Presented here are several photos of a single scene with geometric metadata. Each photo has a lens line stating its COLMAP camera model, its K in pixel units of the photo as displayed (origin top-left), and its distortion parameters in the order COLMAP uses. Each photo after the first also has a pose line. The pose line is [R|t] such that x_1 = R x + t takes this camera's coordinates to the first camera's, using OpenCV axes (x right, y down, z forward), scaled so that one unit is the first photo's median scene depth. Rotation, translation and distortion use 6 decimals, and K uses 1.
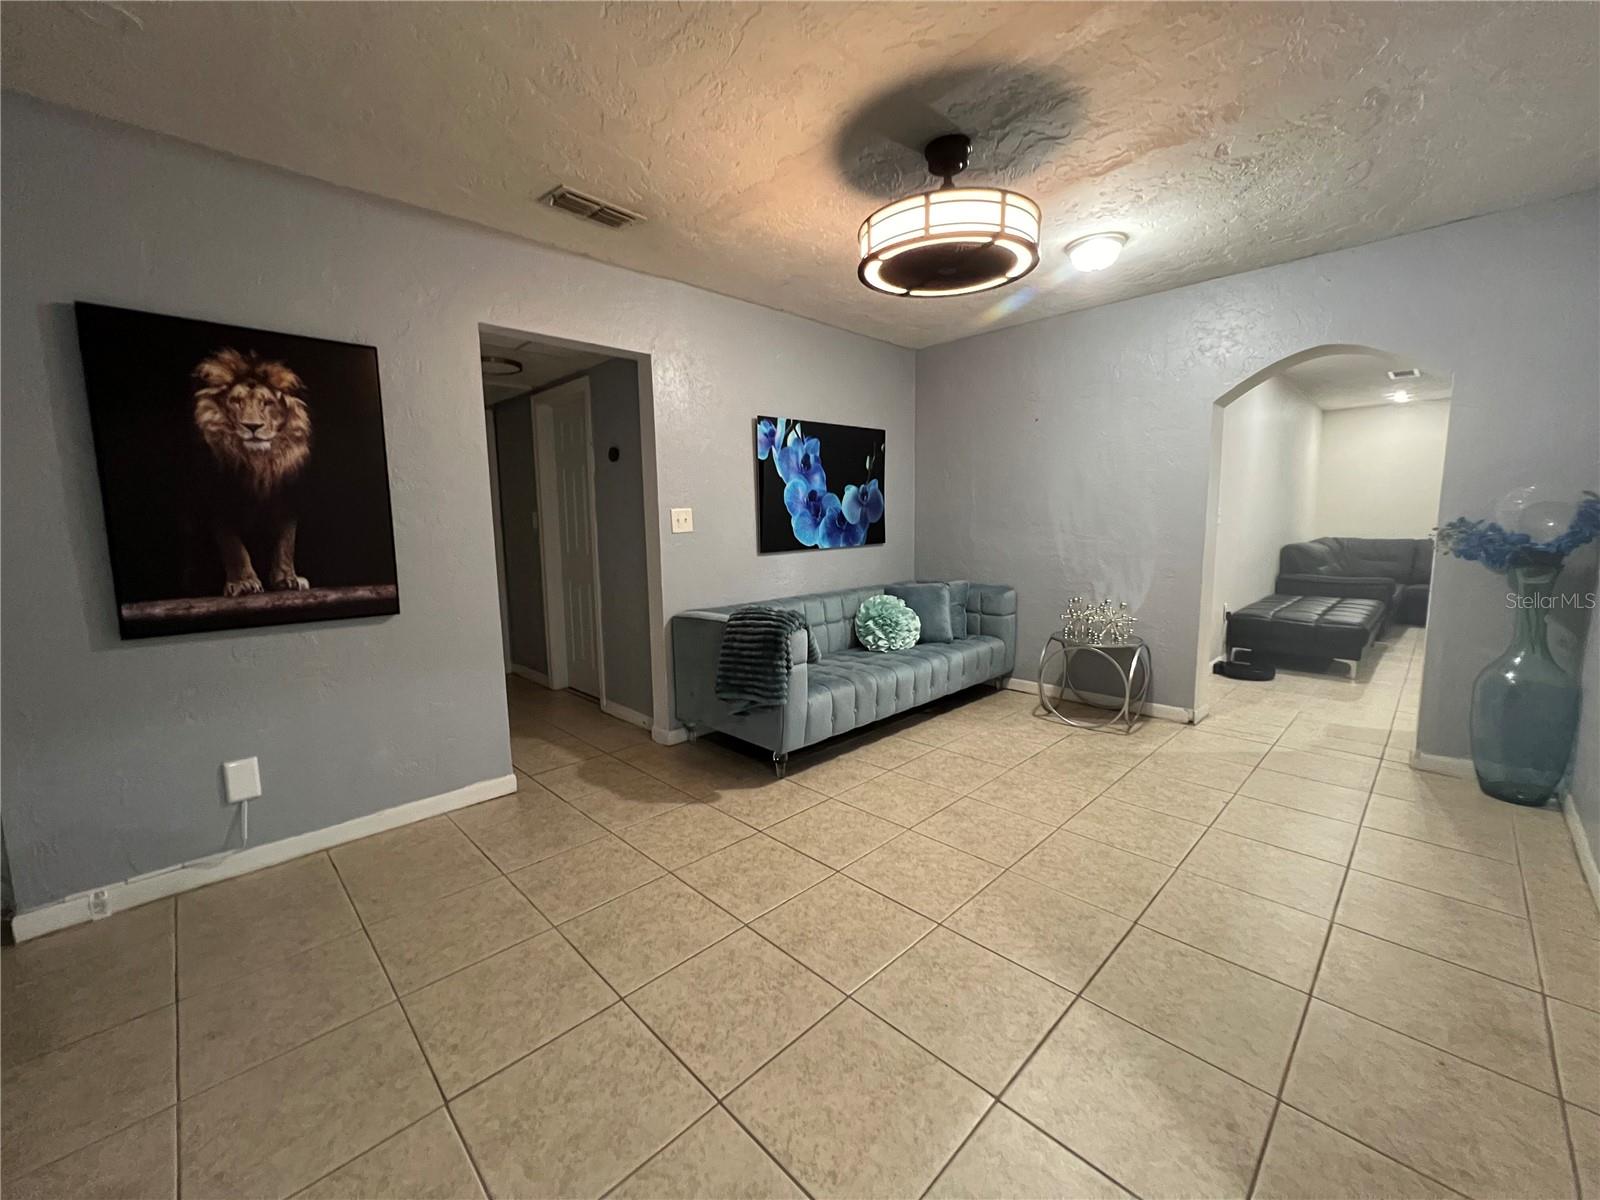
lens RADIAL K [[641.4, 0, 801.1], [0, 641.4, 599.2], [0, 0, 1]] dist [-0.002061, 0.000295]
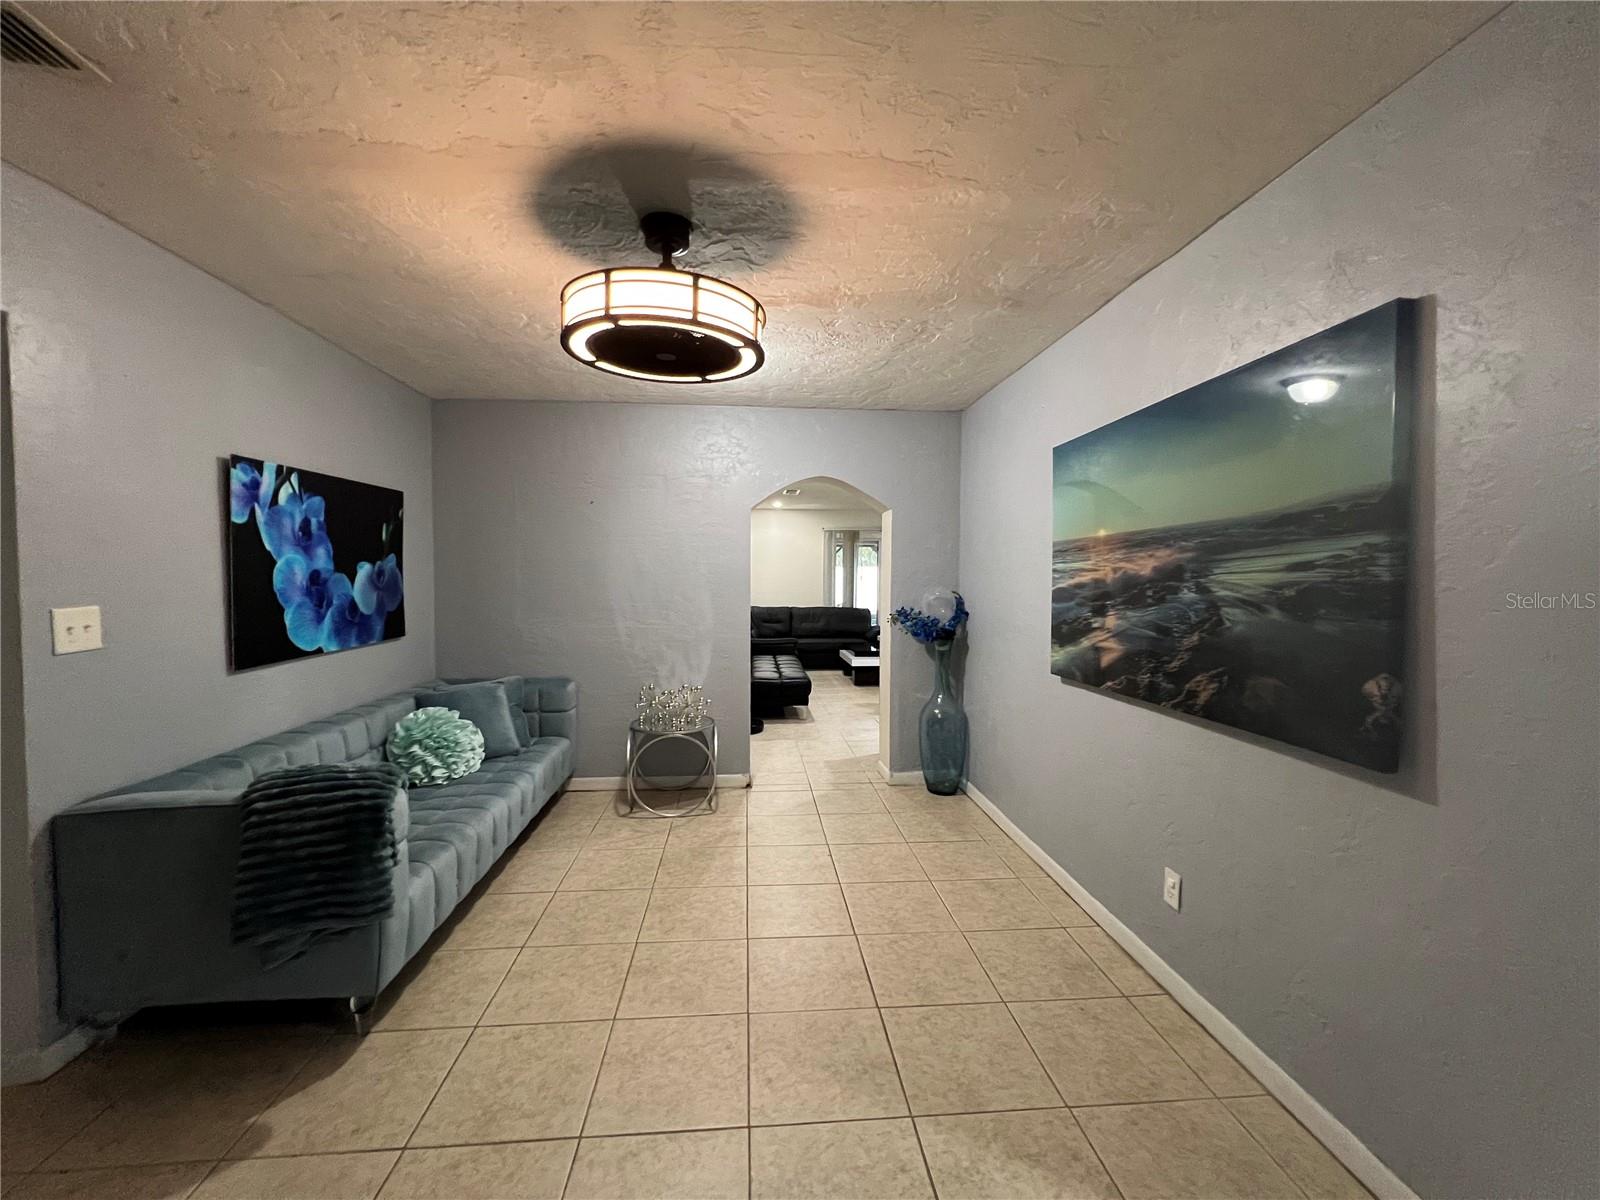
lens RADIAL K [[641.4, 0, 789.5], [0, 641.4, 597.1], [0, 0, 1]] dist [-0.002061, 0.000295]
pose [[0.641226, -0.009521, 0.767293, -0.196395], [0.081368, 0.995129, -0.055651, -0.065276], [-0.763026, 0.098118, 0.638878, 0.187388]]
